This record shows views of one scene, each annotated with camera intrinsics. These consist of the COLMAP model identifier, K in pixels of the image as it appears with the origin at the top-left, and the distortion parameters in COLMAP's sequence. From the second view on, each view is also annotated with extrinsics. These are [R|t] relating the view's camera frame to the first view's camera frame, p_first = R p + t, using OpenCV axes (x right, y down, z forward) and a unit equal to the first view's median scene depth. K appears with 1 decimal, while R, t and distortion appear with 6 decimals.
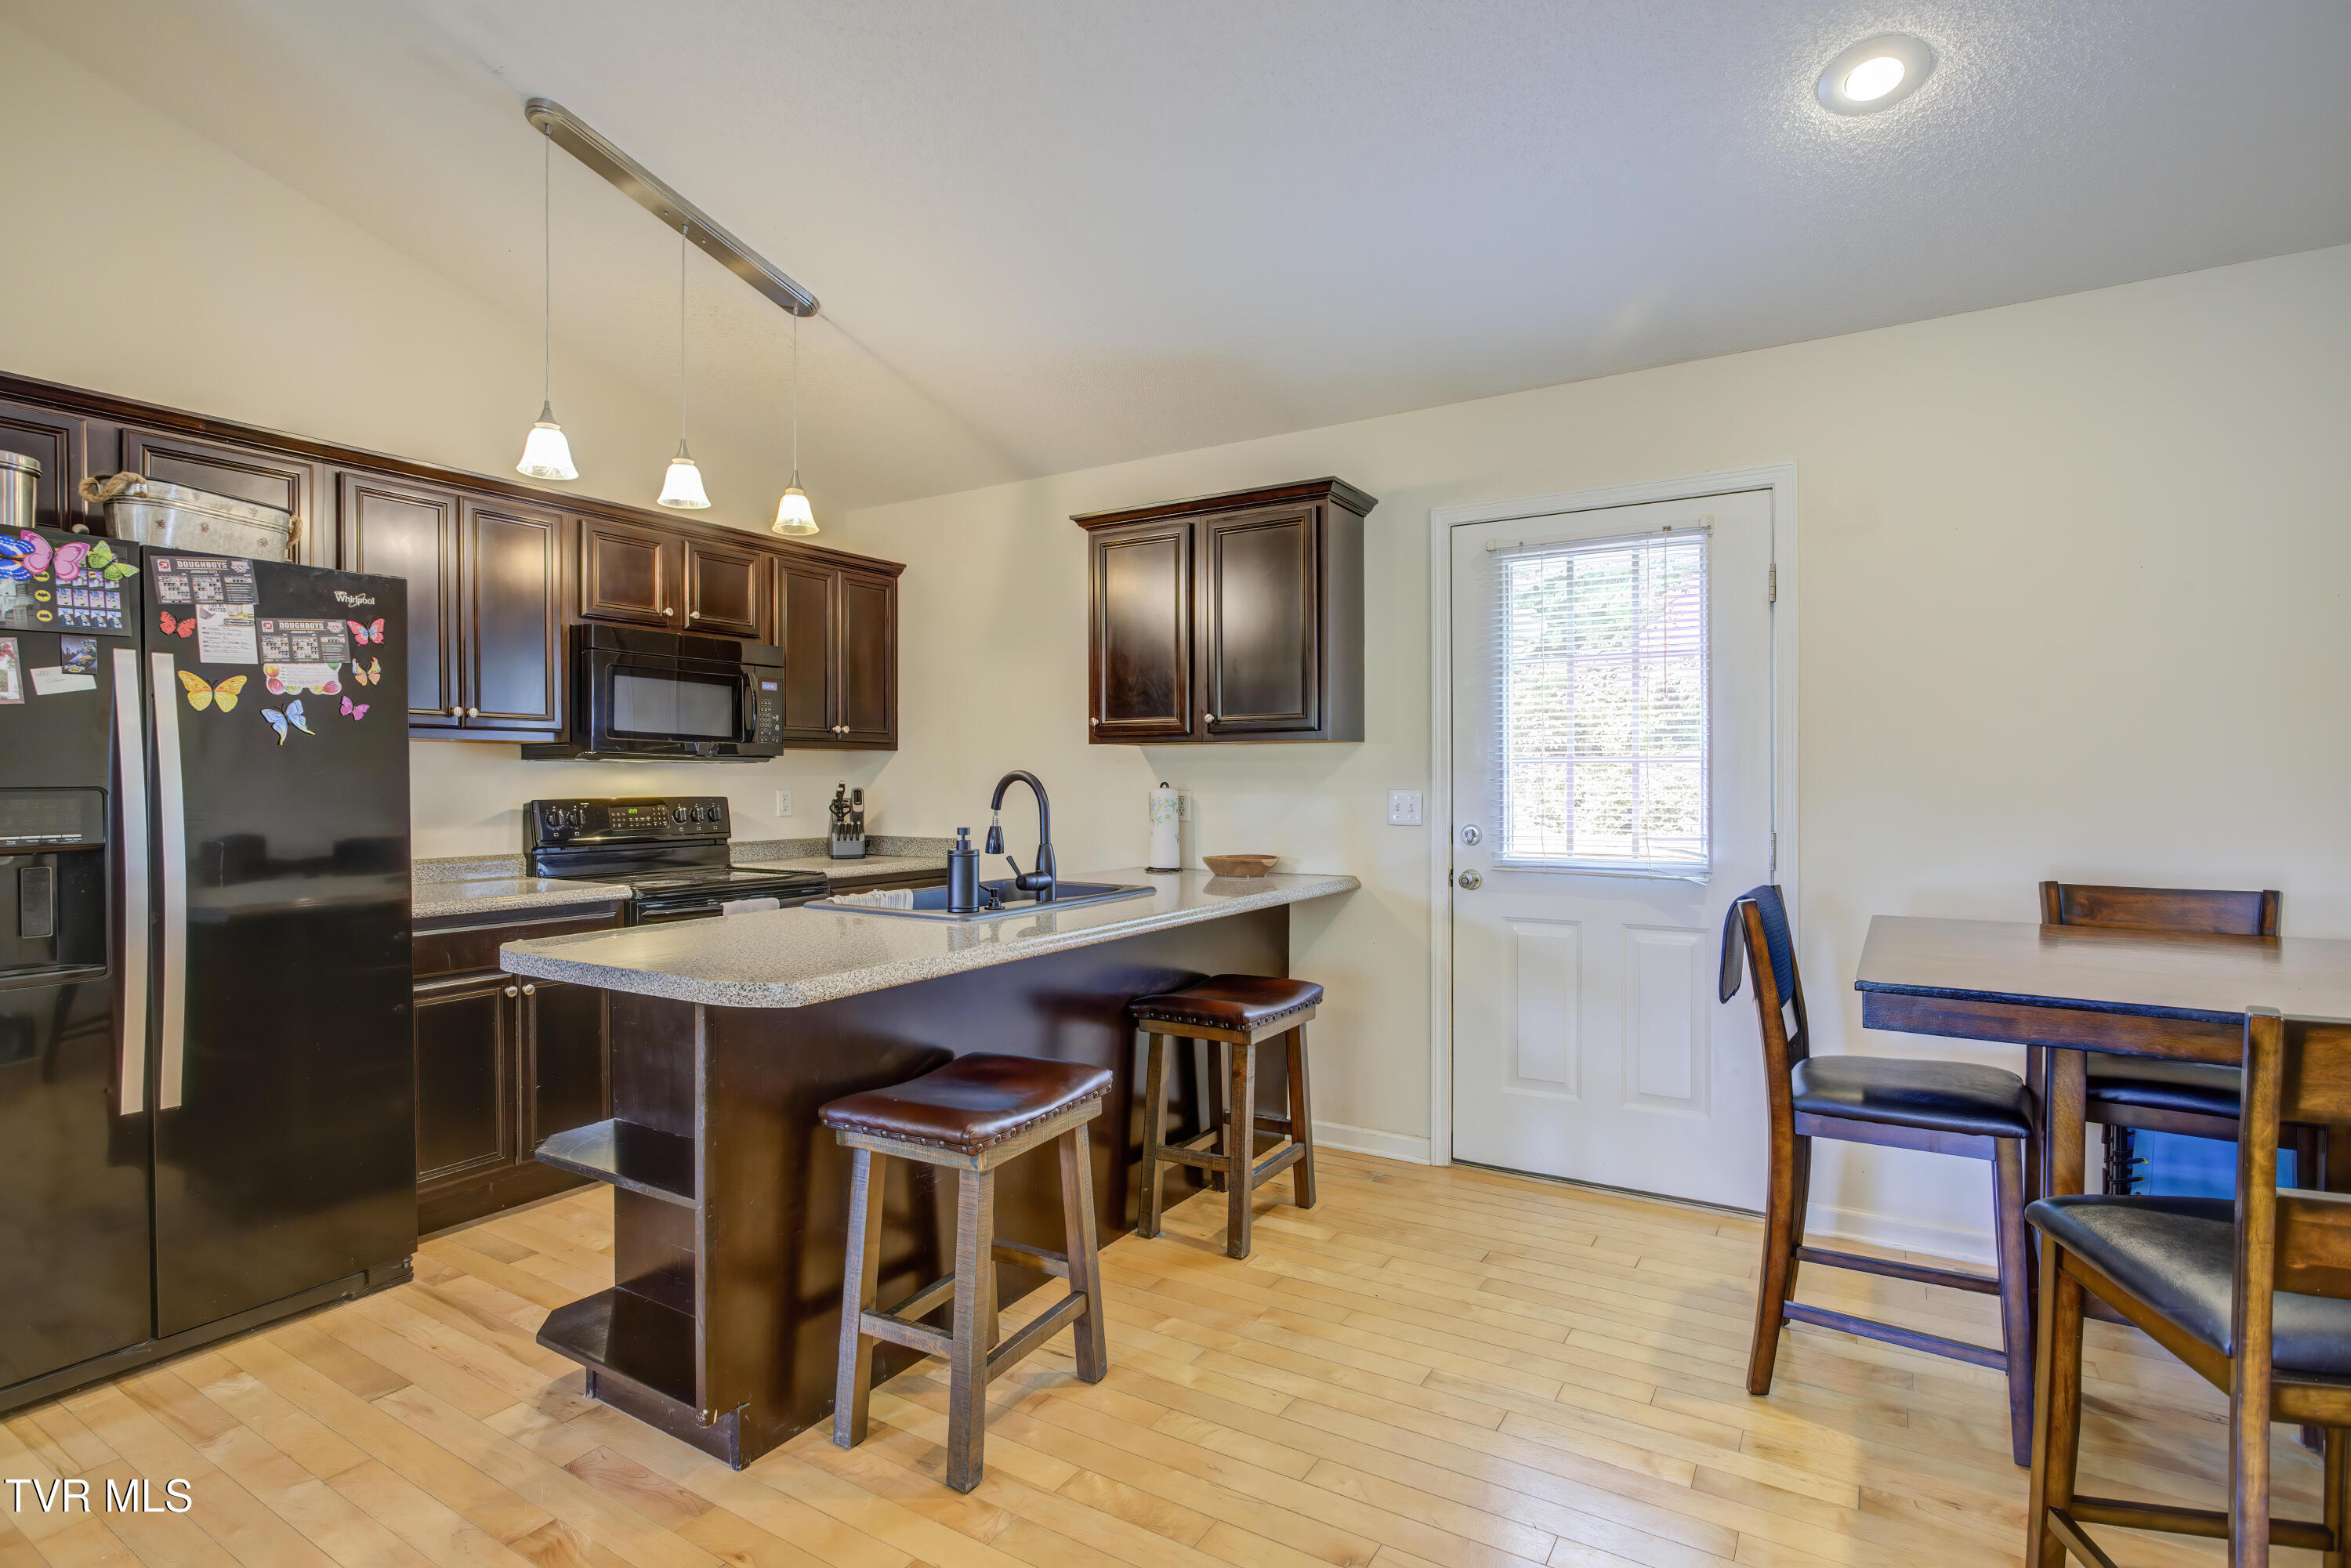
lens RADIAL K [[1151.5, 0, 1164.9], [0, 1151.5, 784.3], [0, 0, 1]] dist [-0.004306, -0.000445]
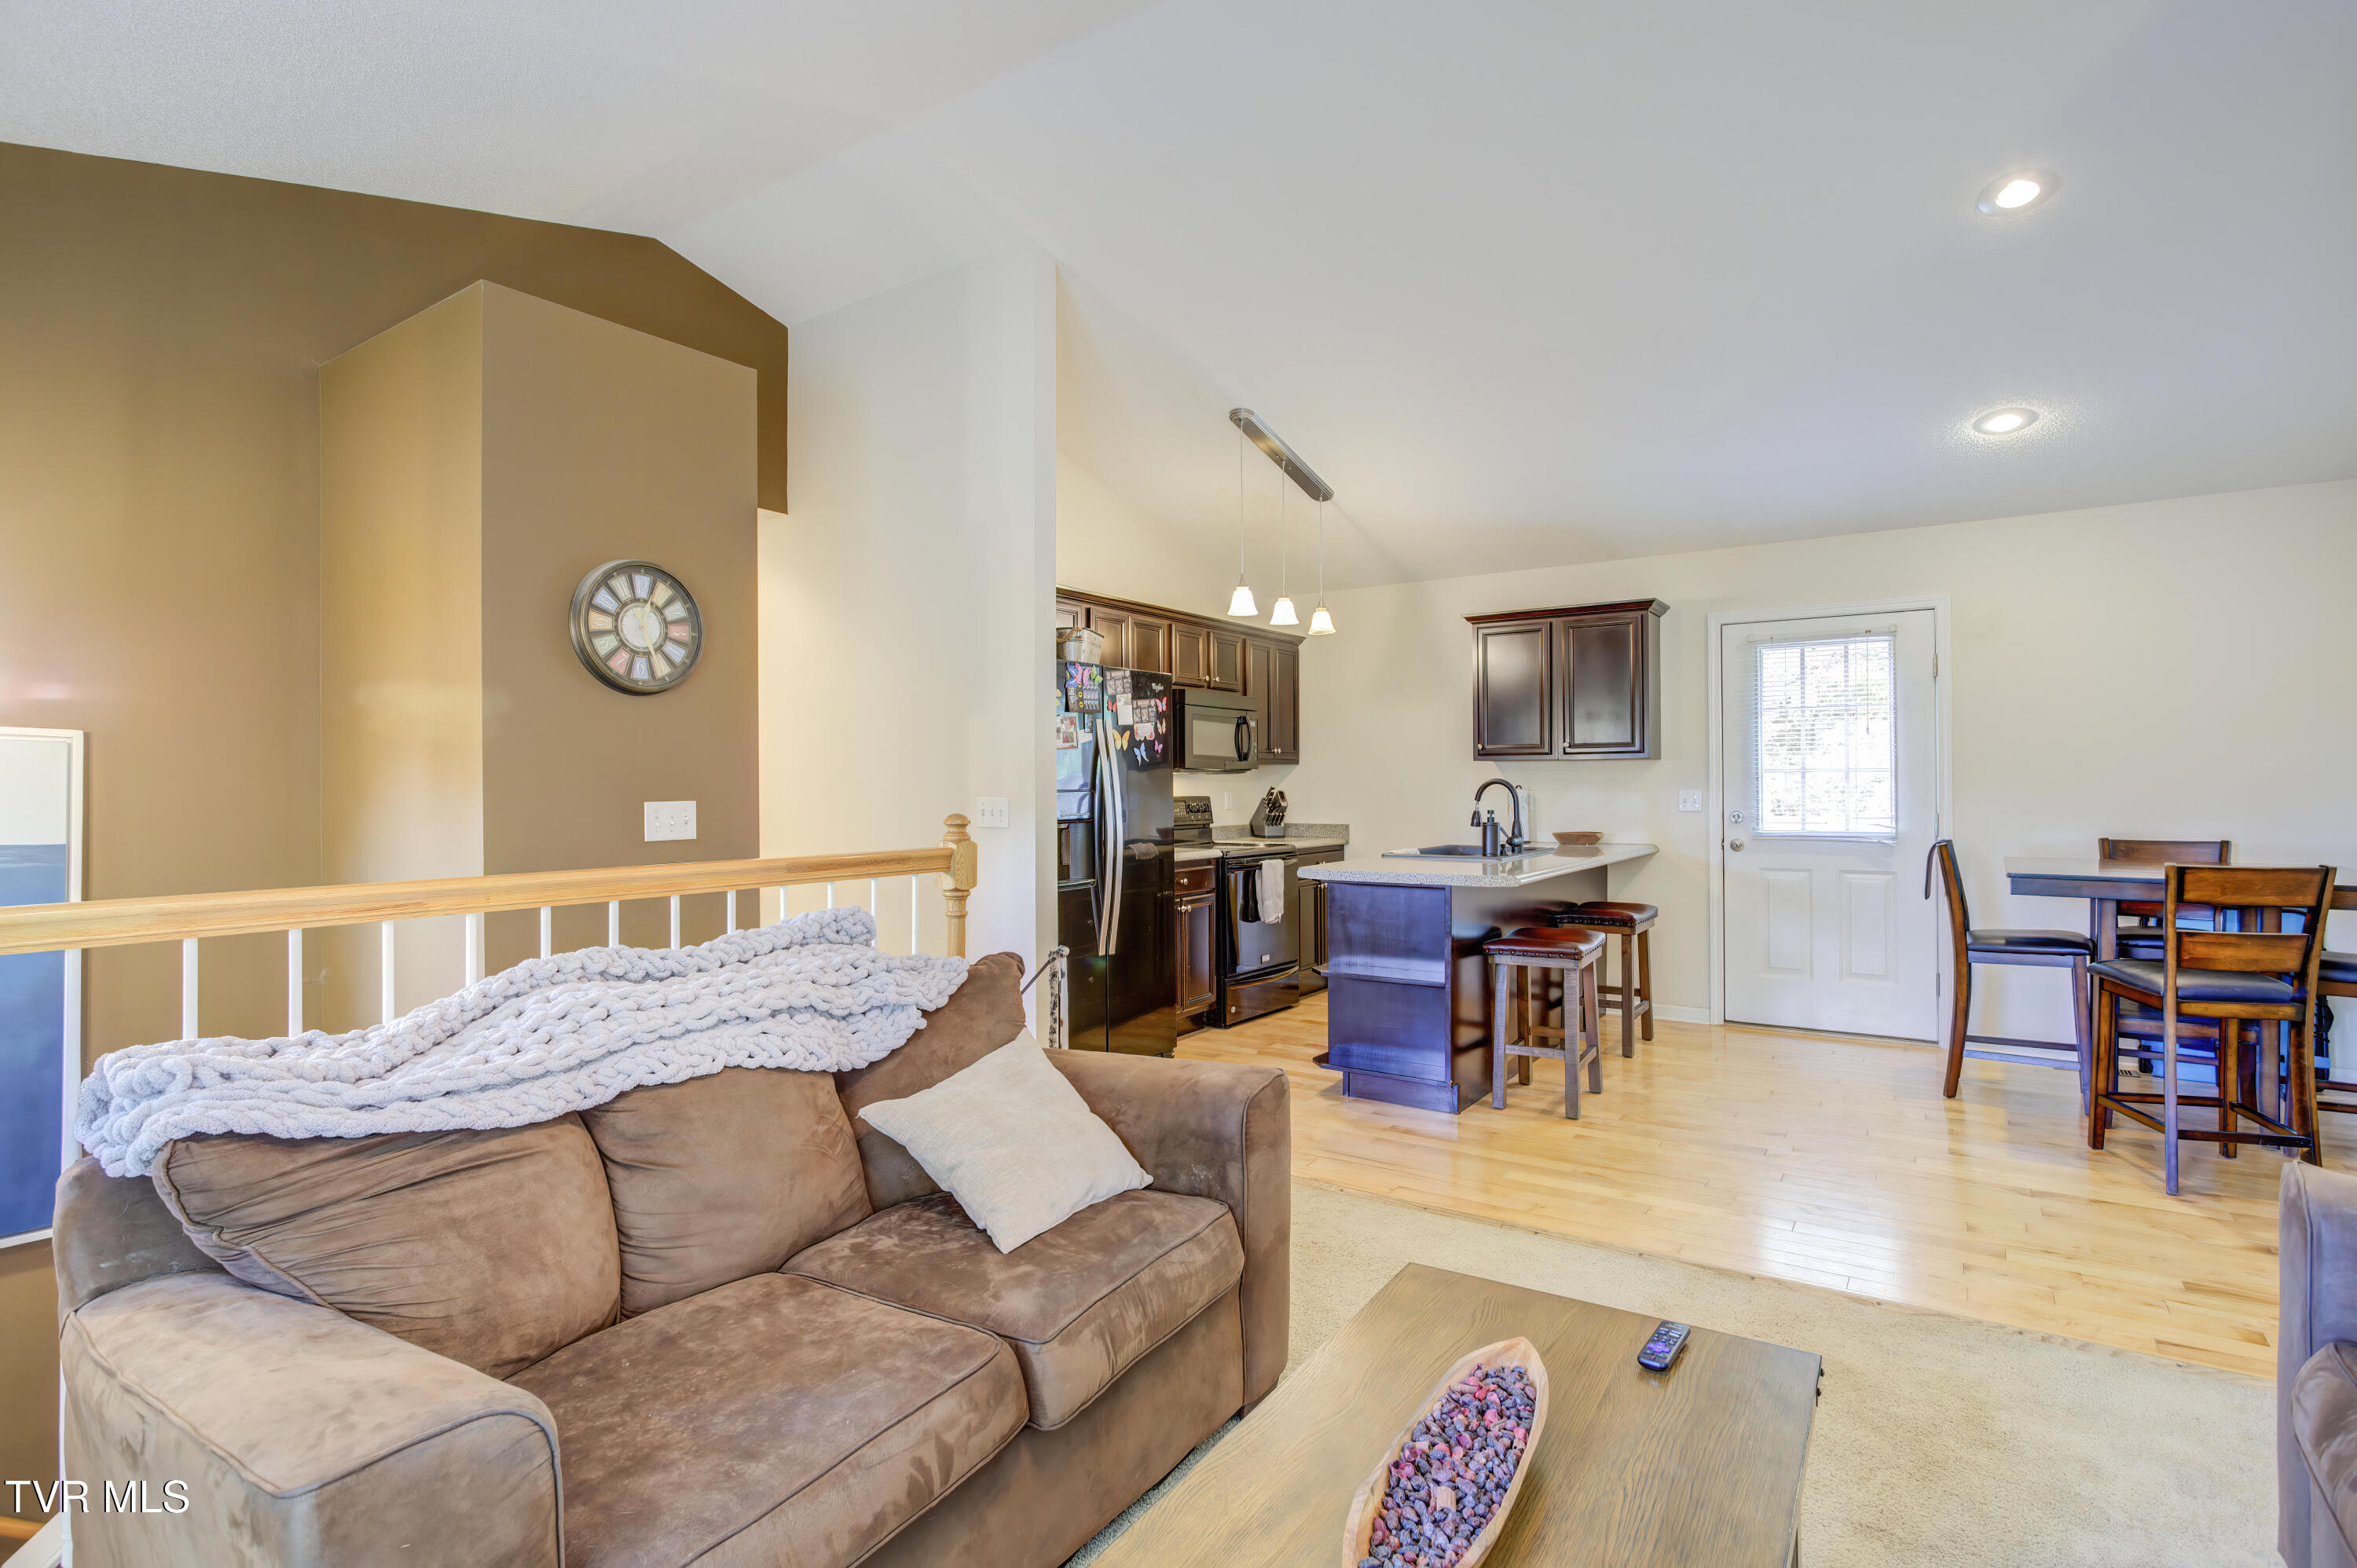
lens RADIAL K [[1143.9, 0, 1180.7], [0, 1143.9, 780.9], [0, 0, 1]] dist [-0.001129, 0.001766]
pose [[0.999244, -0.003643, -0.038698, -0.524908], [0.003347, 0.999965, -0.007706, 0.003196], [0.038725, 0.007571, 0.999221, -0.734244]]
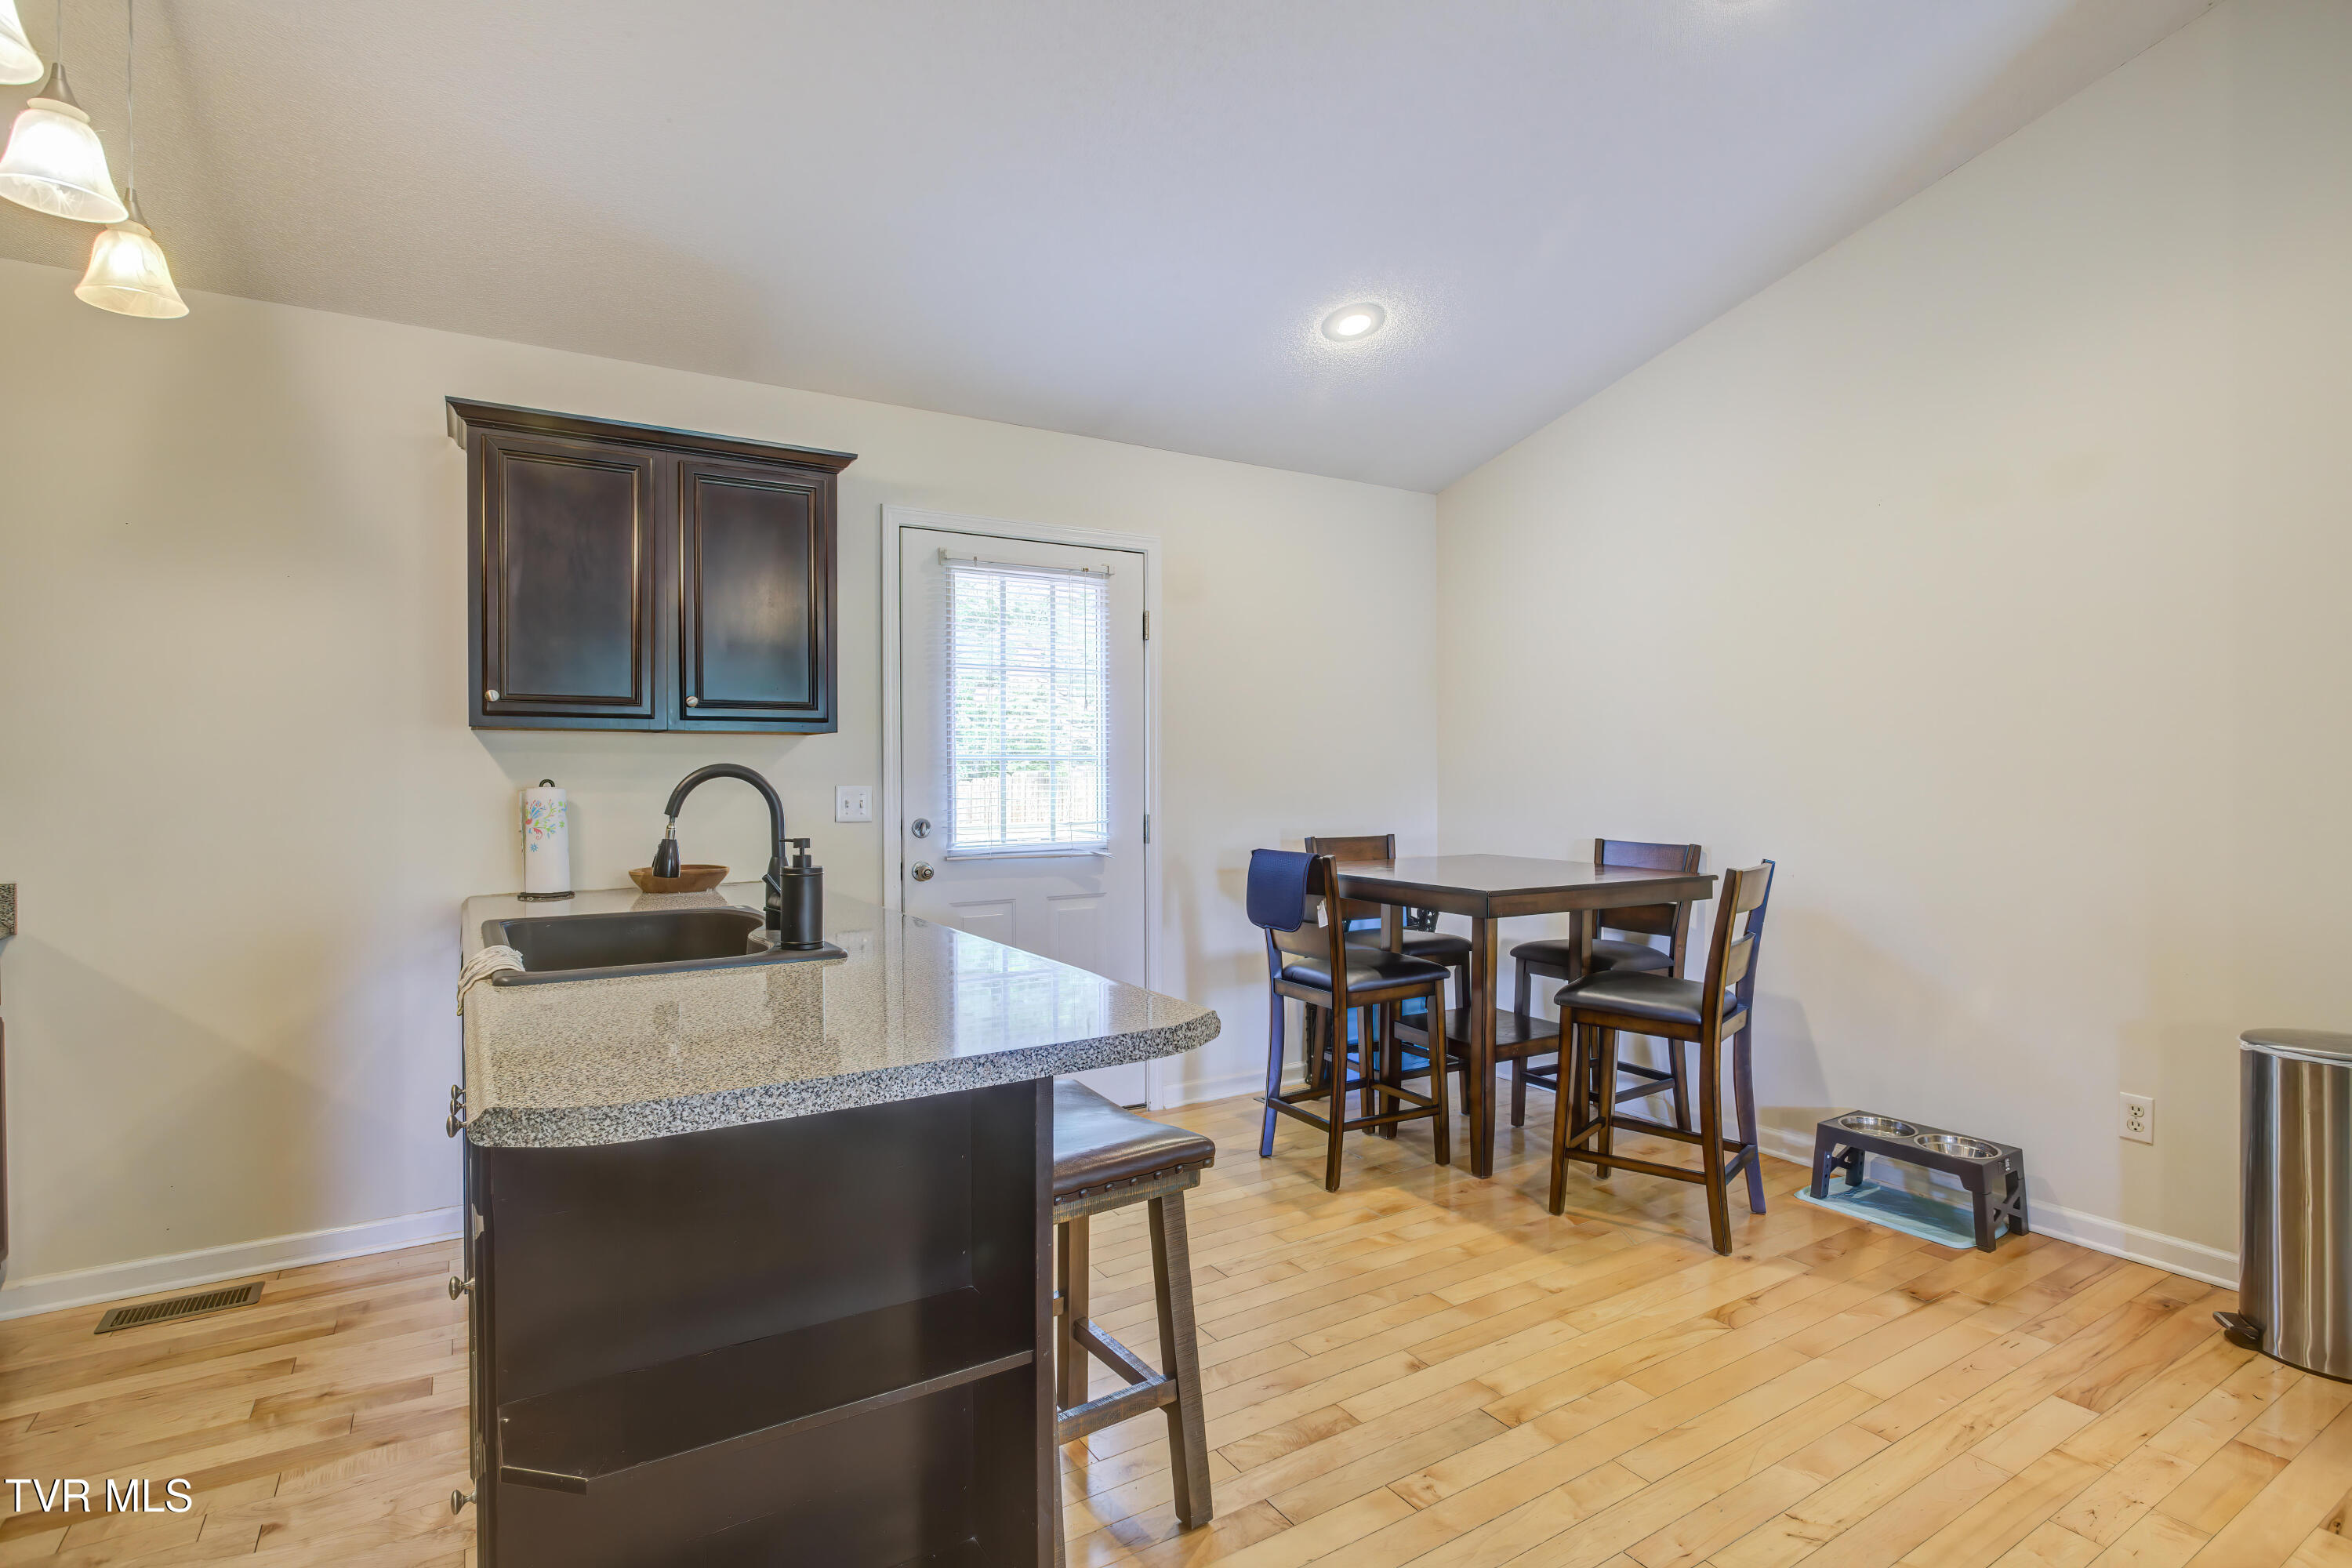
lens RADIAL K [[1182.1, 0, 1176.0], [0, 1182.1, 784.0], [0, 0, 1]] dist [-0.000509, 0.000316]
pose [[0.456562, -0.010252, 0.889633, -0.676309], [0.012206, 0.999912, 0.005259, 0.001109], [-0.889608, 0.008458, 0.456647, 0.359008]]
